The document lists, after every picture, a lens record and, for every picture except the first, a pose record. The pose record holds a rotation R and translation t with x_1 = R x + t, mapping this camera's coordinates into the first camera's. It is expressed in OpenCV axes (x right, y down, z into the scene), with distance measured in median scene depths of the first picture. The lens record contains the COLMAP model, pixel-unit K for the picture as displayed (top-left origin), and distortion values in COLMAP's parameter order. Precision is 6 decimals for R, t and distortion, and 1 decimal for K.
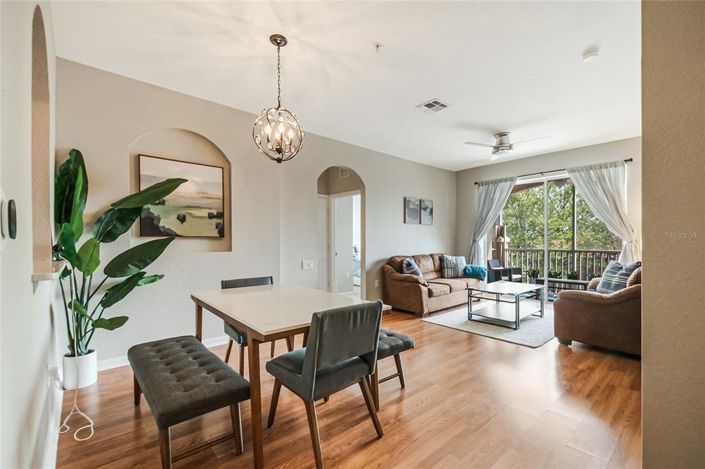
lens RADIAL K [[302.0, 0, 354.4], [0, 302.0, 242.9], [0, 0, 1]] dist [-0.000636, -0.000173]
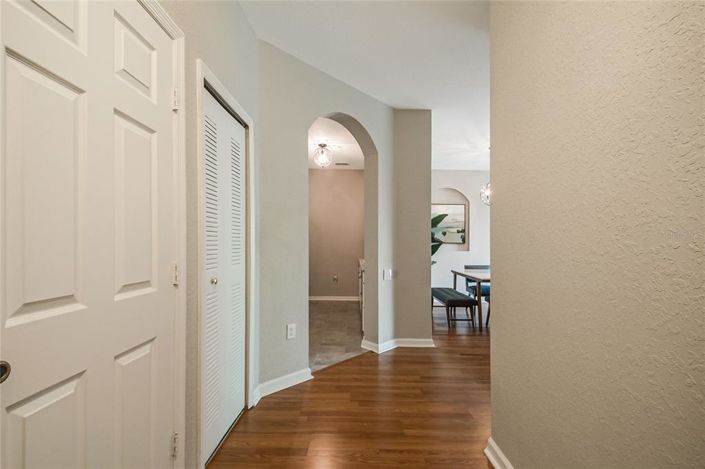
lens RADIAL K [[302.0, 0, 354.4], [0, 302.0, 242.9], [0, 0, 1]] dist [-0.000636, -0.000173]
pose [[0.735539, 0.002018, -0.677479, 0.331006], [-0.010672, 0.999906, -0.008607, 0.003727], [0.677398, 0.013561, 0.735491, -0.844517]]
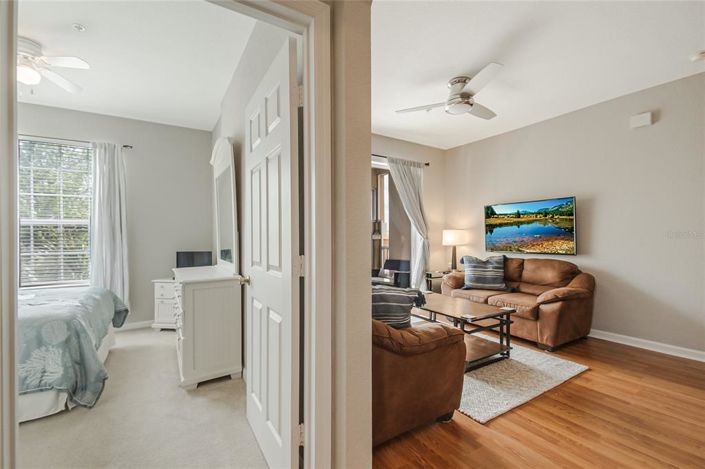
lens RADIAL K [[302.0, 0, 354.4], [0, 302.0, 242.9], [0, 0, 1]] dist [-0.000636, -0.000173]
pose [[0.161493, -0.033638, 0.986300, -0.168586], [0.004108, 0.999433, 0.033413, -0.016457], [-0.986865, -0.001344, 0.161539, 0.754834]]
